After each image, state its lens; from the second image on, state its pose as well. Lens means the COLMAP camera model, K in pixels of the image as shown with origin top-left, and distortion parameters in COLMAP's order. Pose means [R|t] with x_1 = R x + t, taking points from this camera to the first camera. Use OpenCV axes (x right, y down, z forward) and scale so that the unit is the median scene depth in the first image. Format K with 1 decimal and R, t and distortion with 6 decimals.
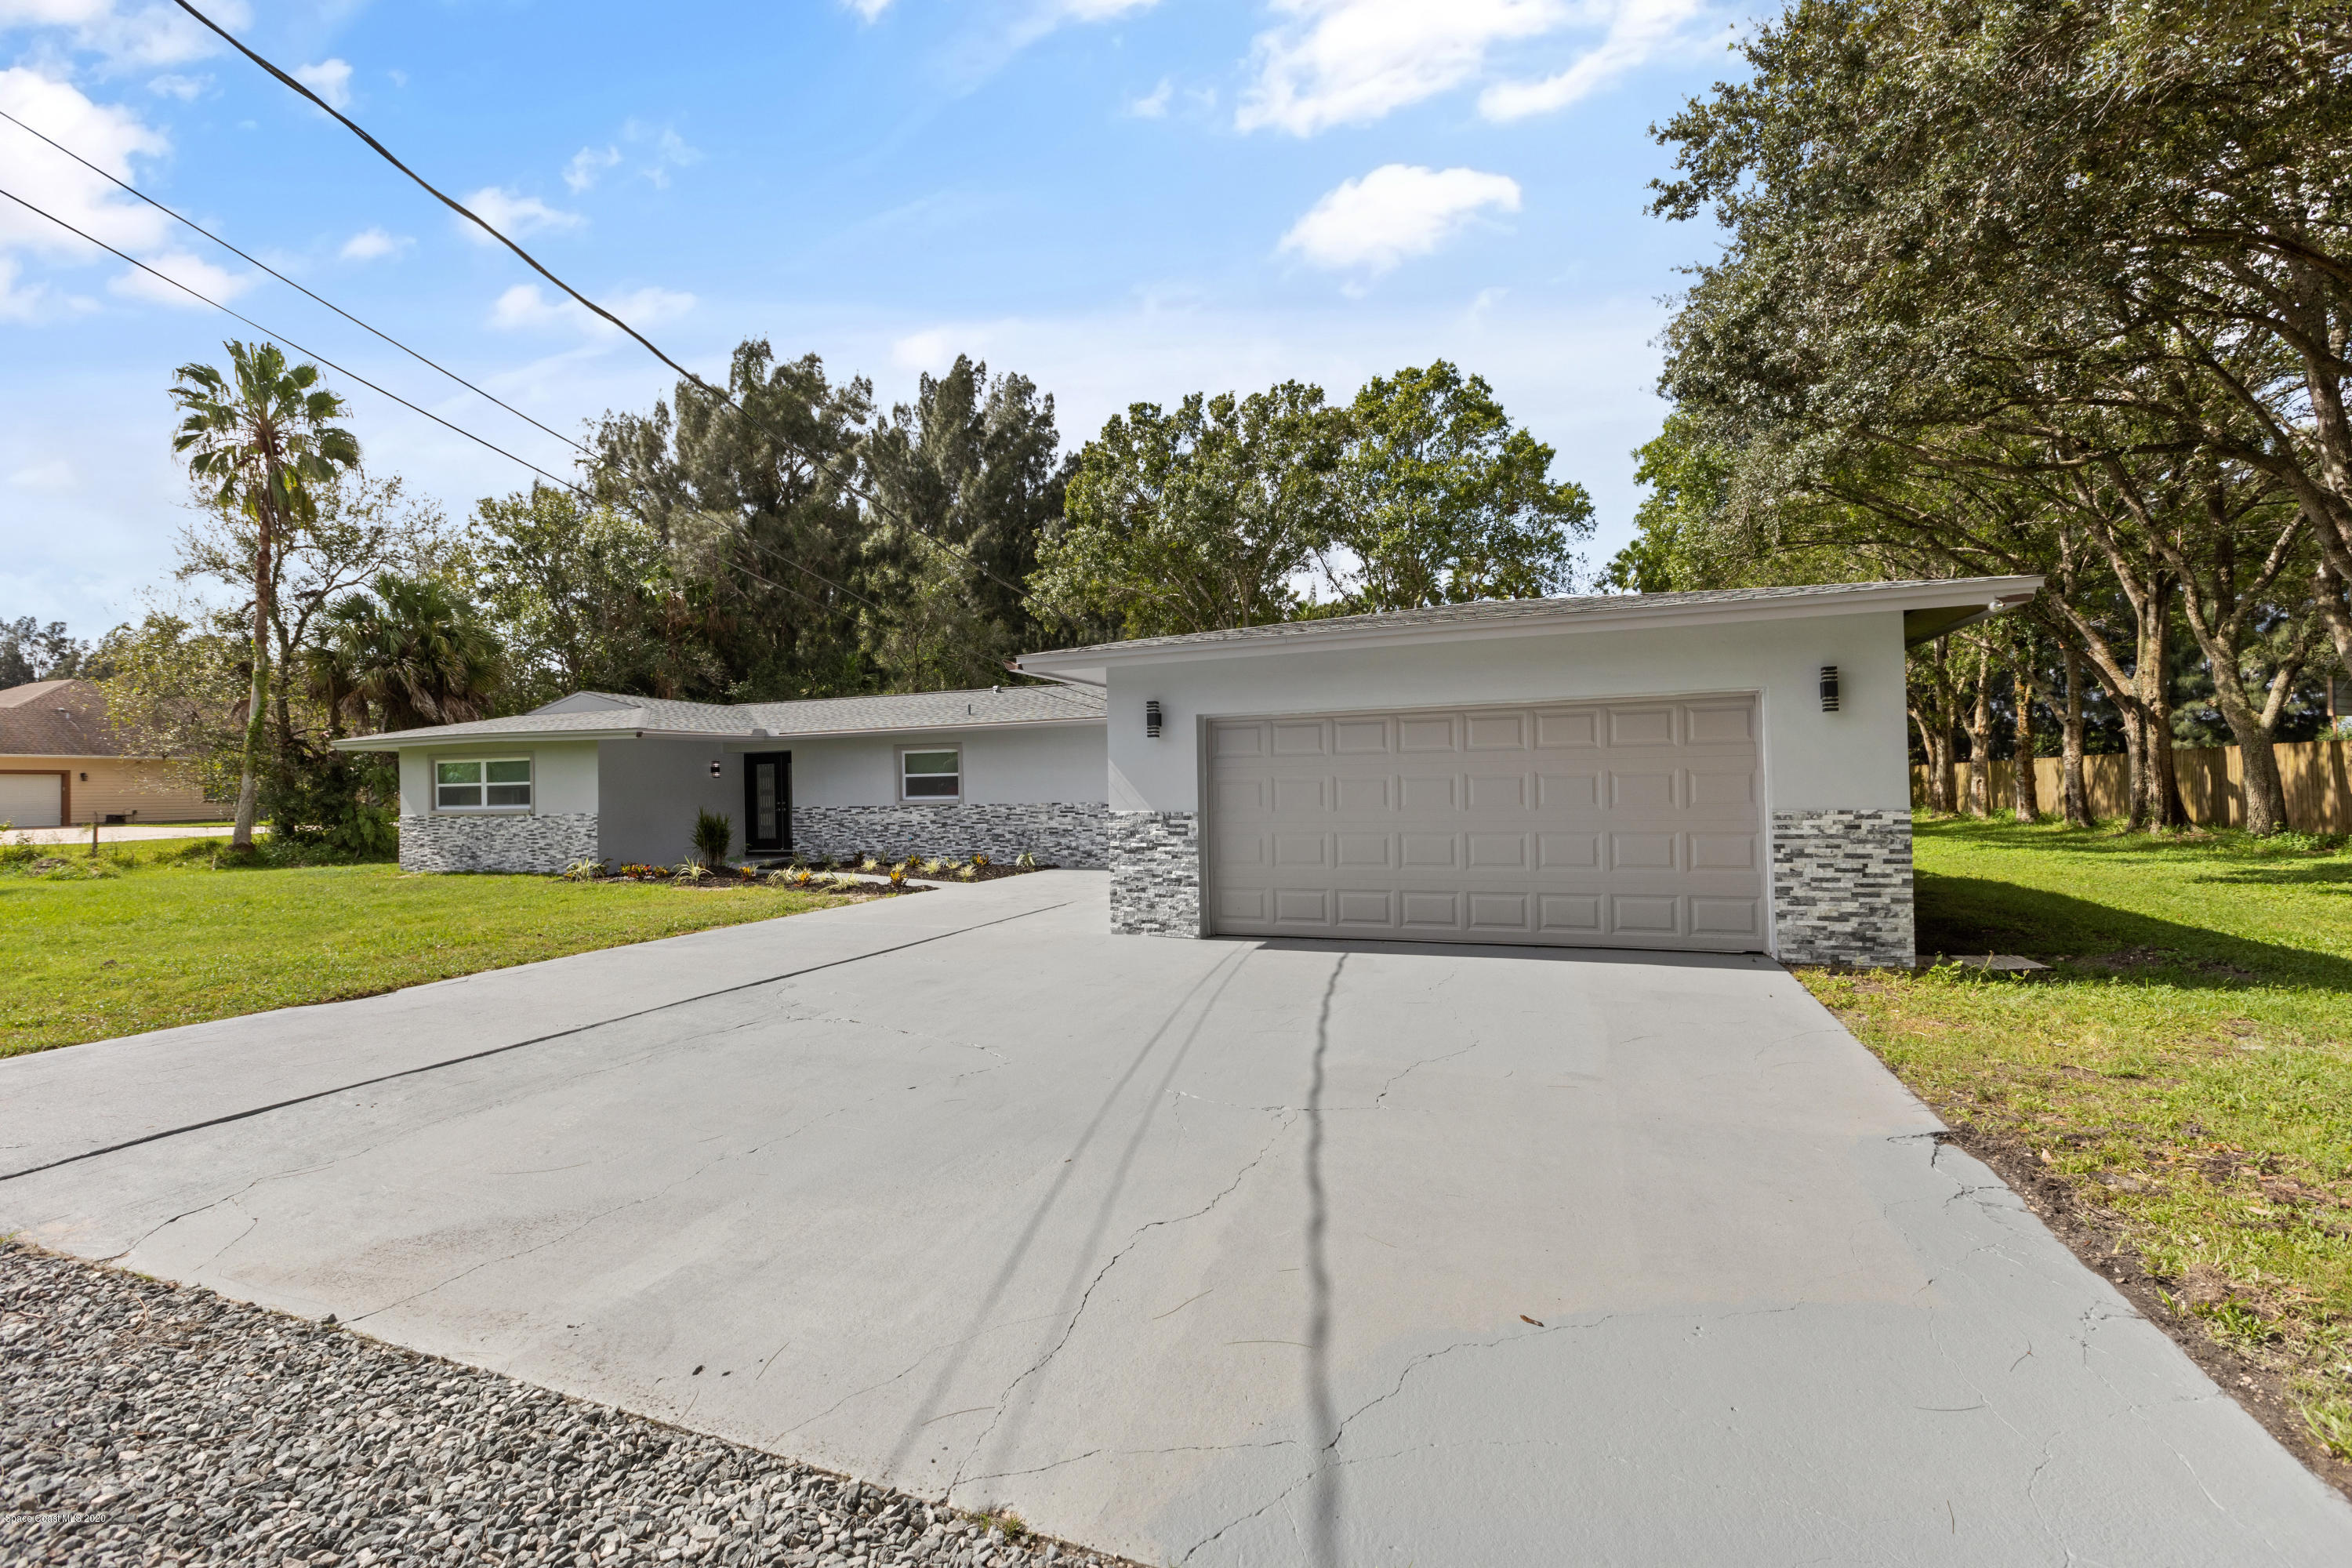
lens RADIAL K [[1054.5, 0, 1161.8], [0, 1054.5, 786.6], [0, 0, 1]] dist [-0.000833, -0.000075]
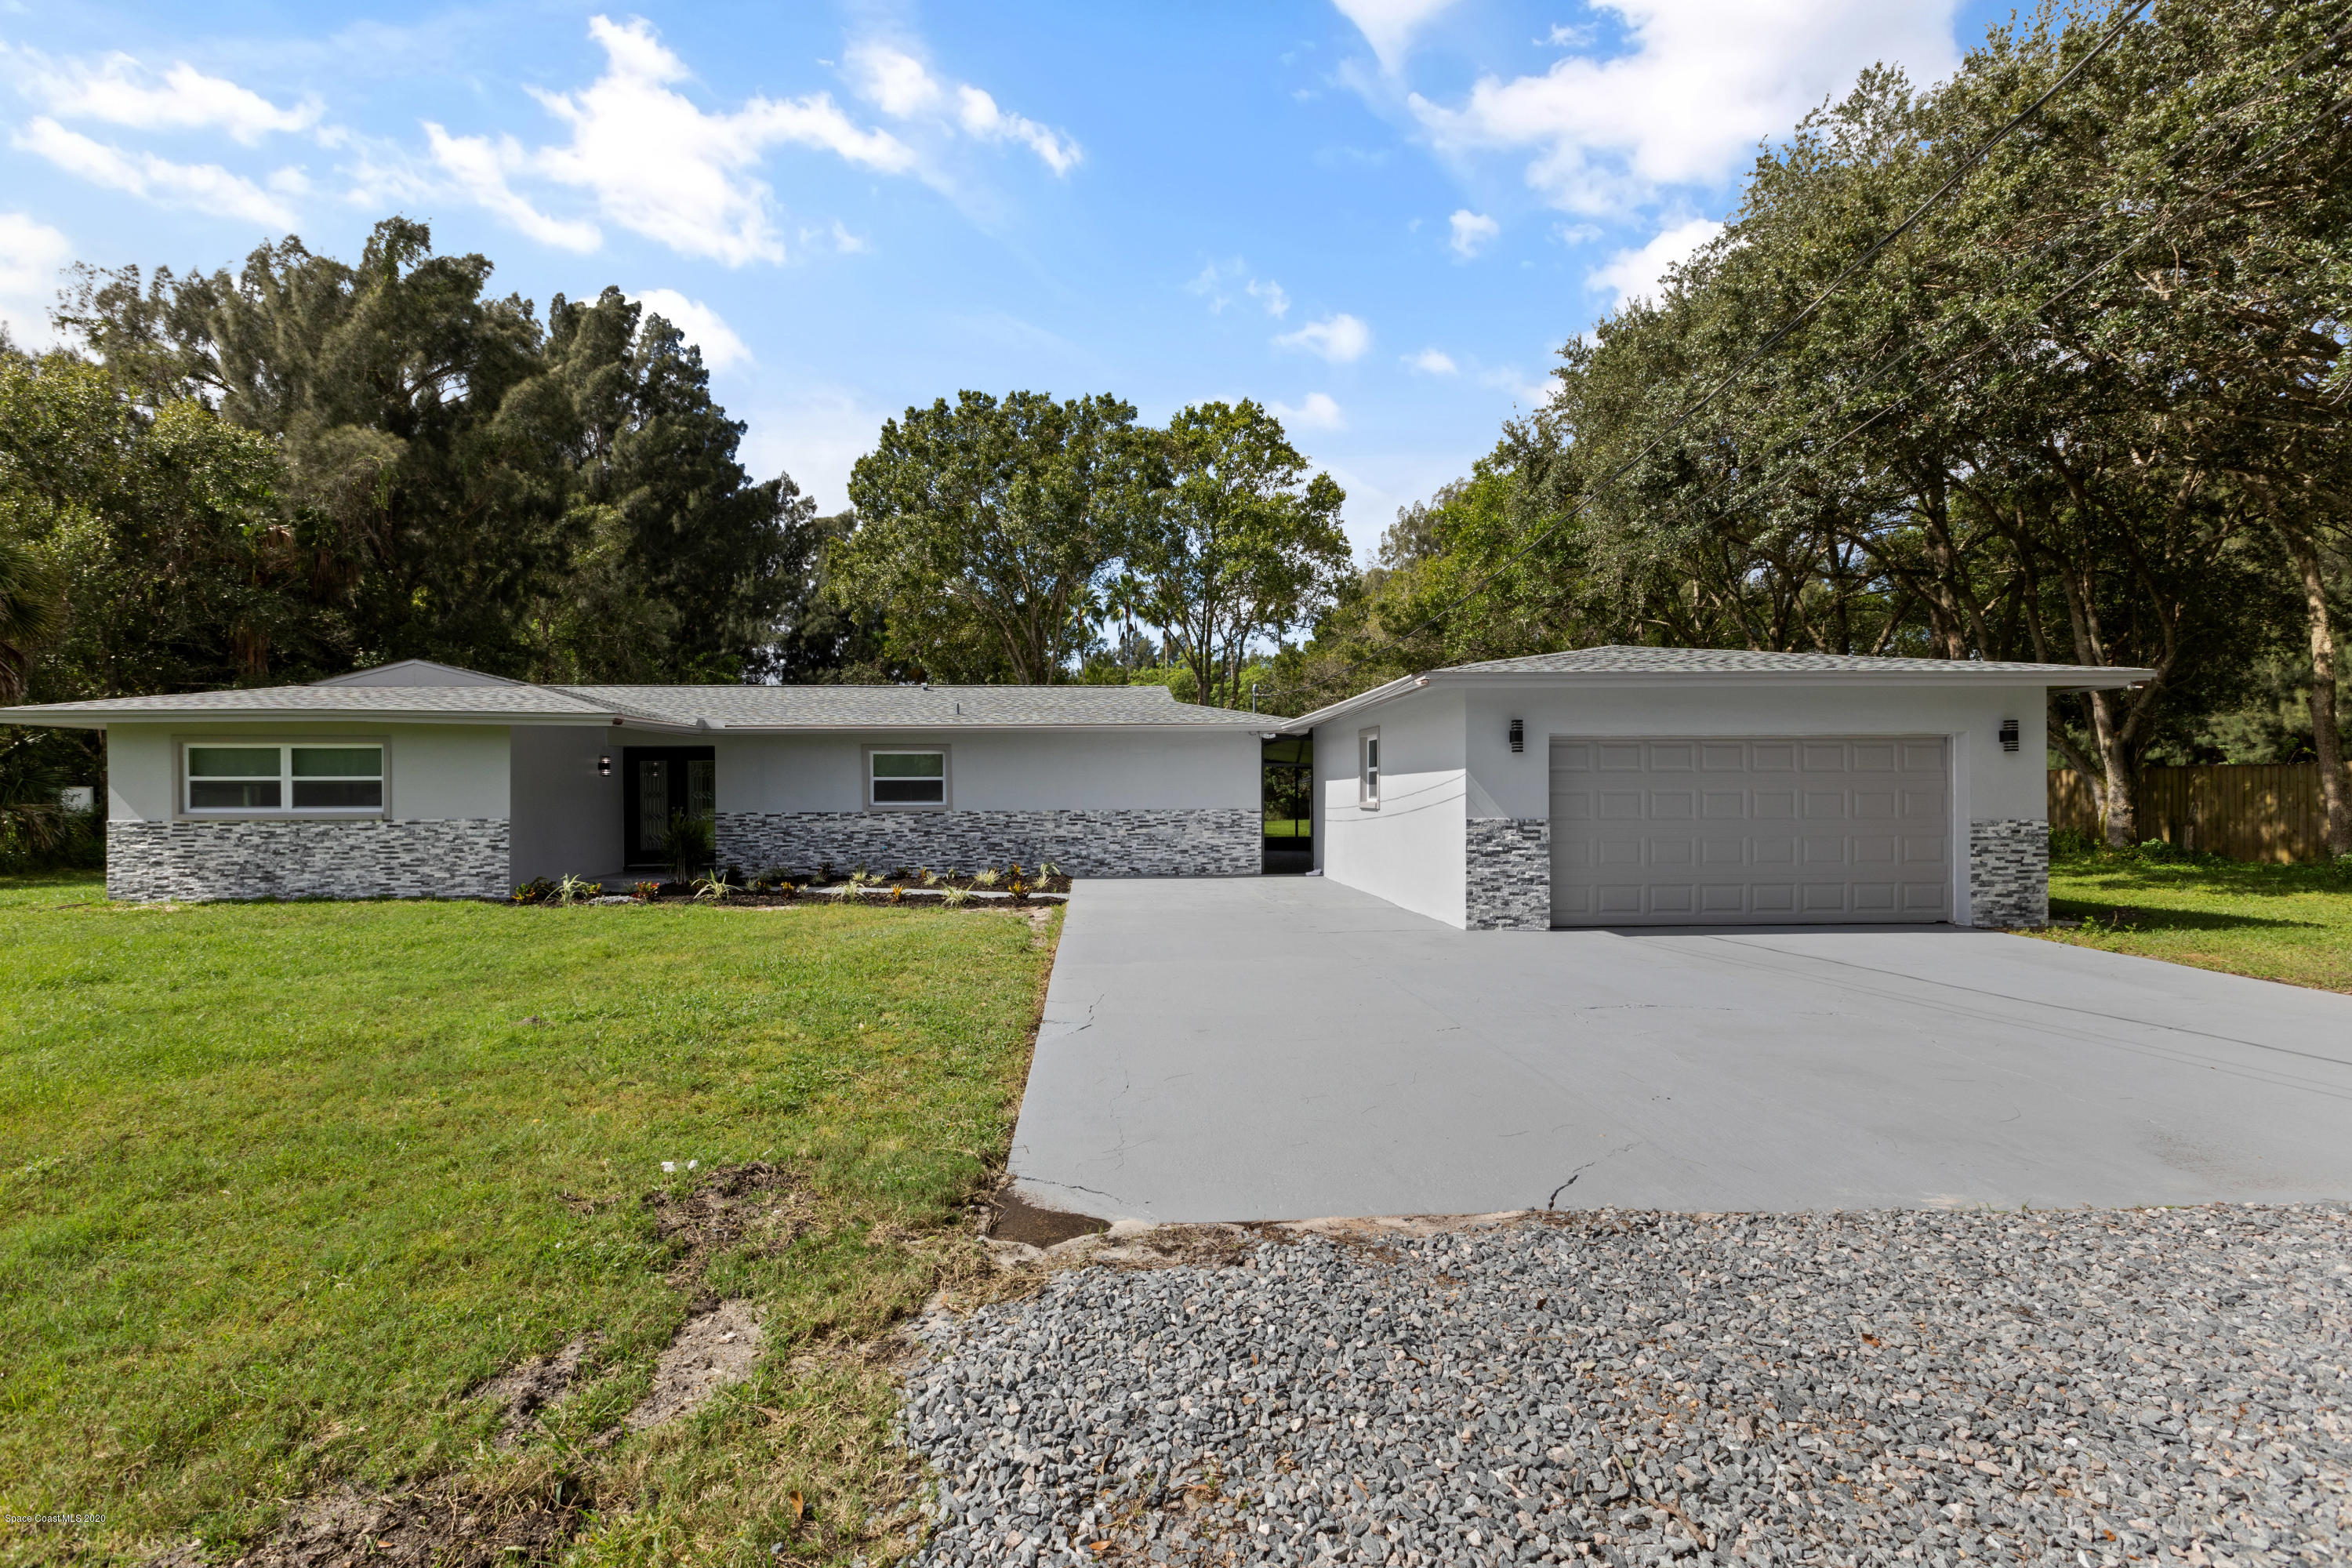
lens RADIAL K [[1078.7, 0, 1168.5], [0, 1078.7, 796.6], [0, 0, 1]] dist [0.002817, -0.000016]
pose [[0.905669, 0.013387, 0.423774, -0.407491], [-0.013422, 0.999906, -0.002903, 0.004149], [-0.423773, -0.003059, 0.905763, 0.059716]]
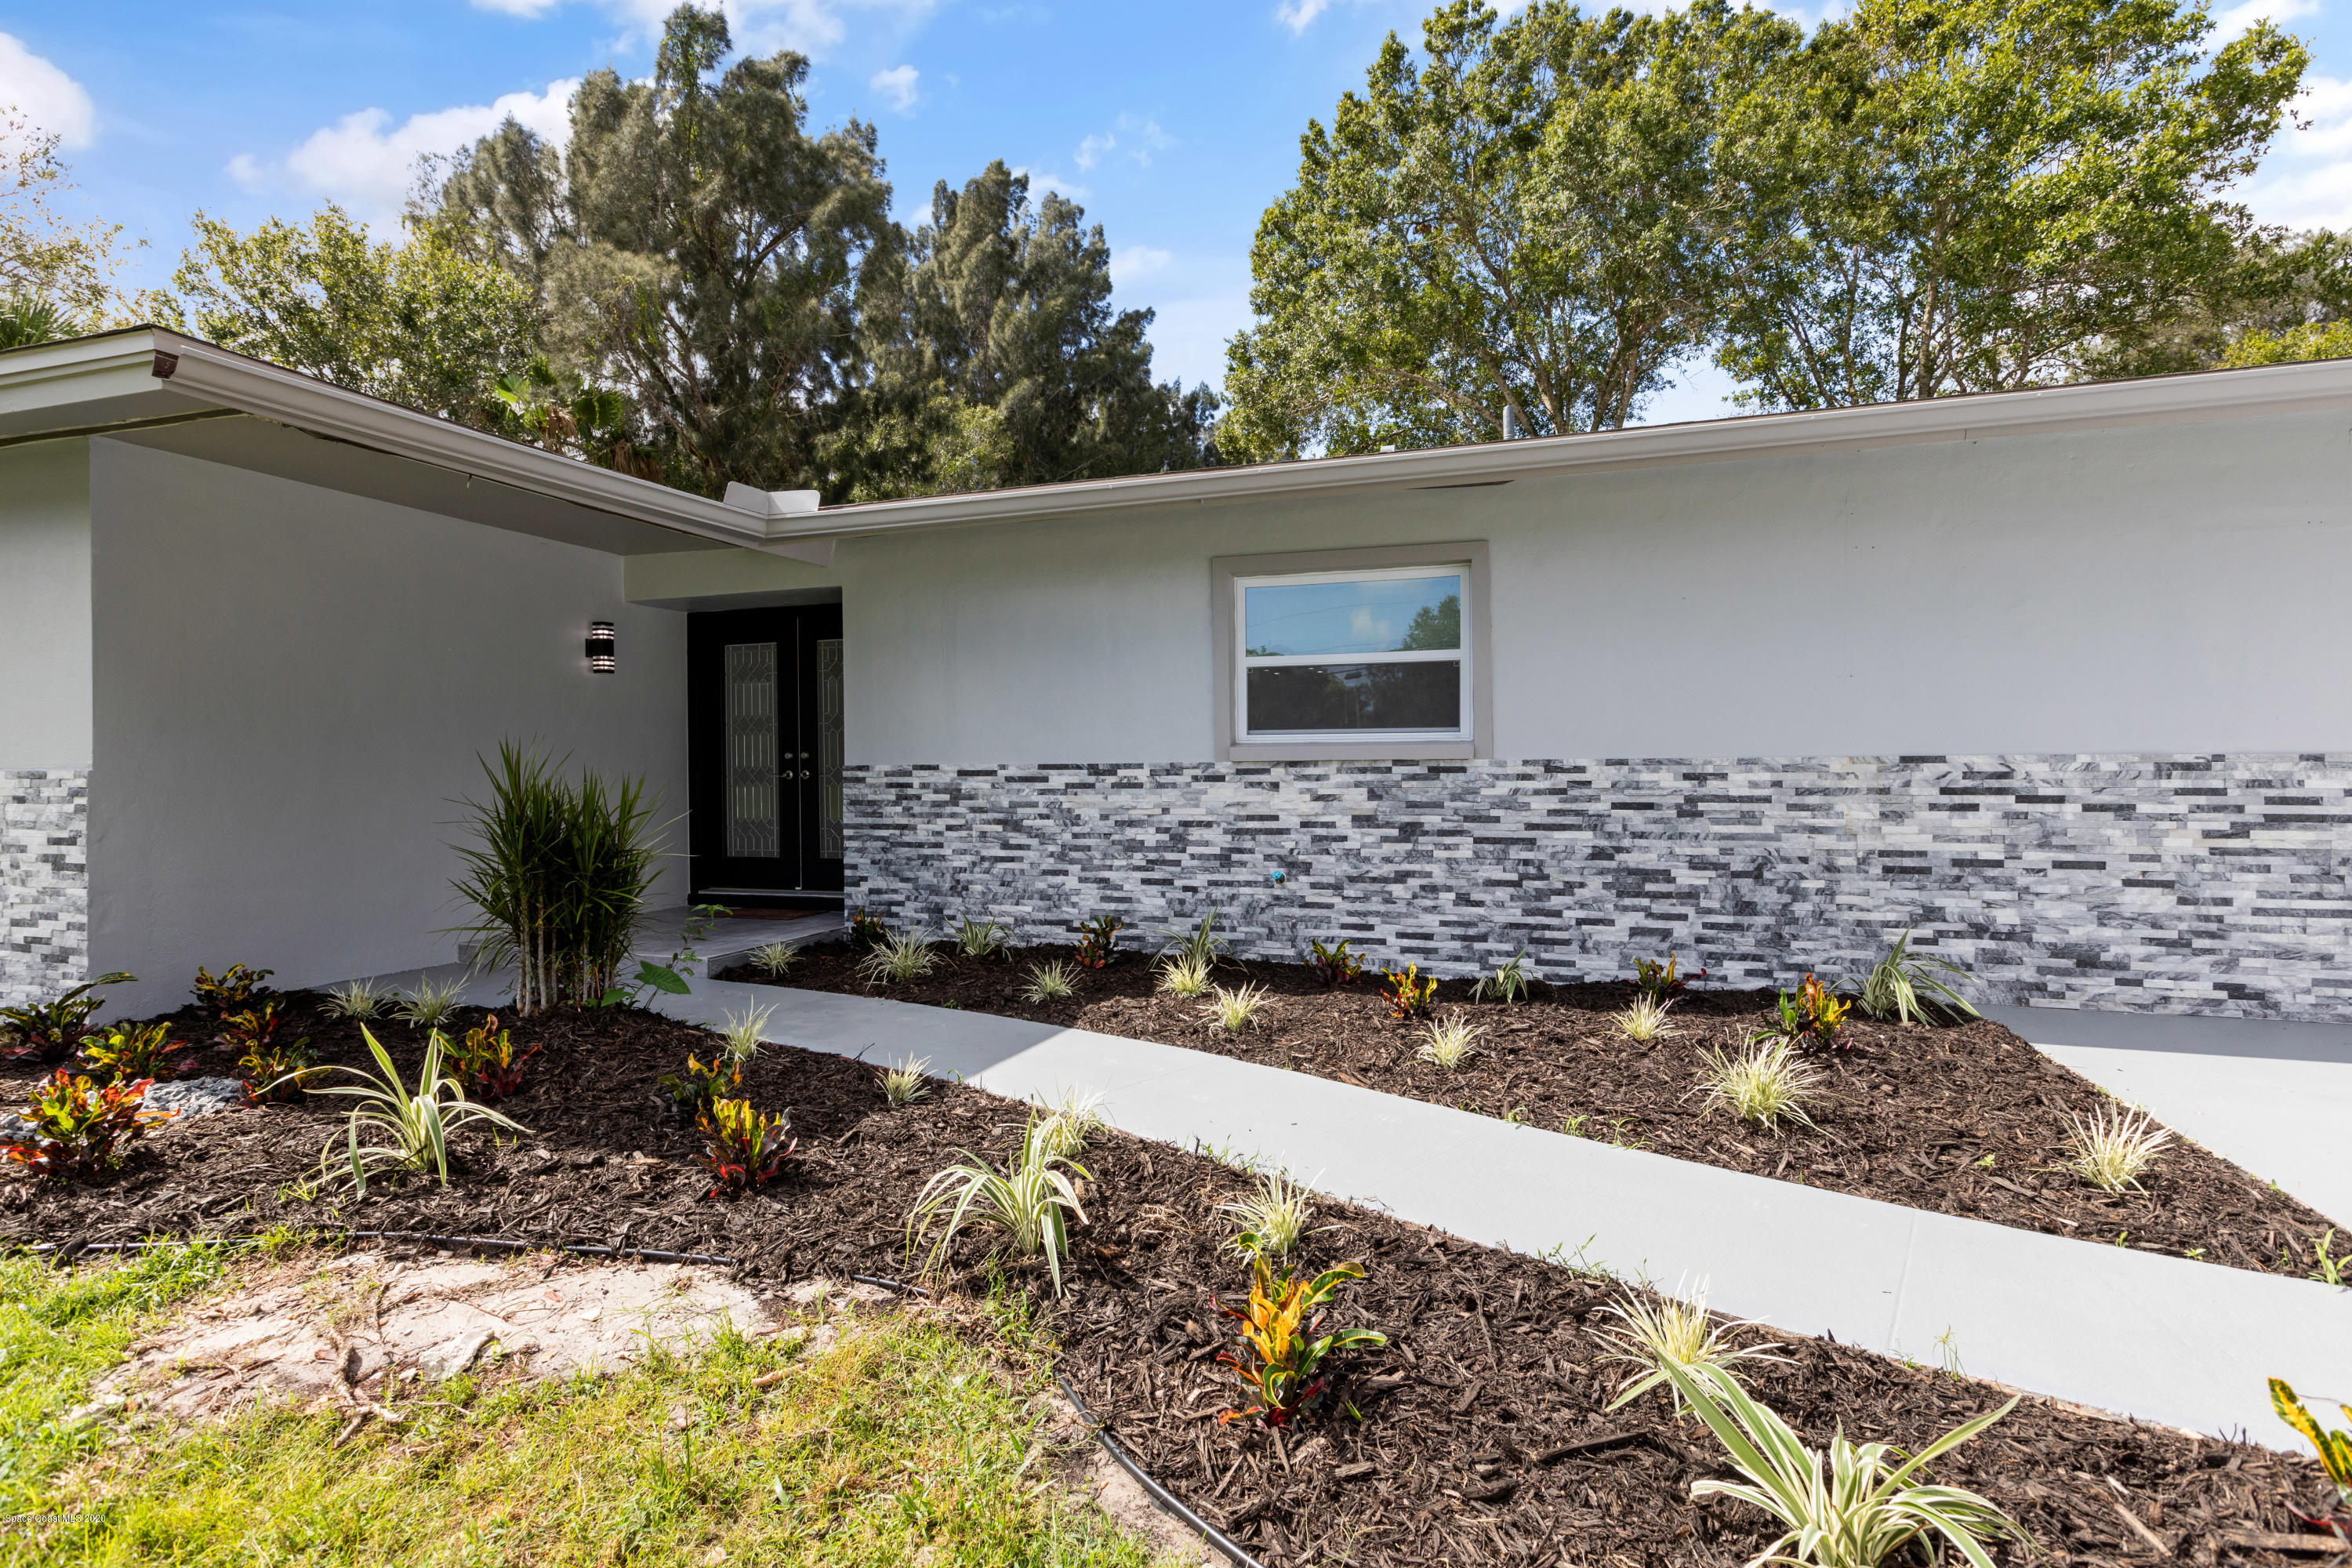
lens RADIAL K [[1118.4, 0, 1170.9], [0, 1118.4, 777.4], [0, 0, 1]] dist [-0.001837, -0.000097]
pose [[0.998836, 0.013852, 0.046210, -0.280210], [-0.014261, 0.999862, 0.008527, 0.019675], [-0.046086, -0.009177, 0.998895, 0.689361]]
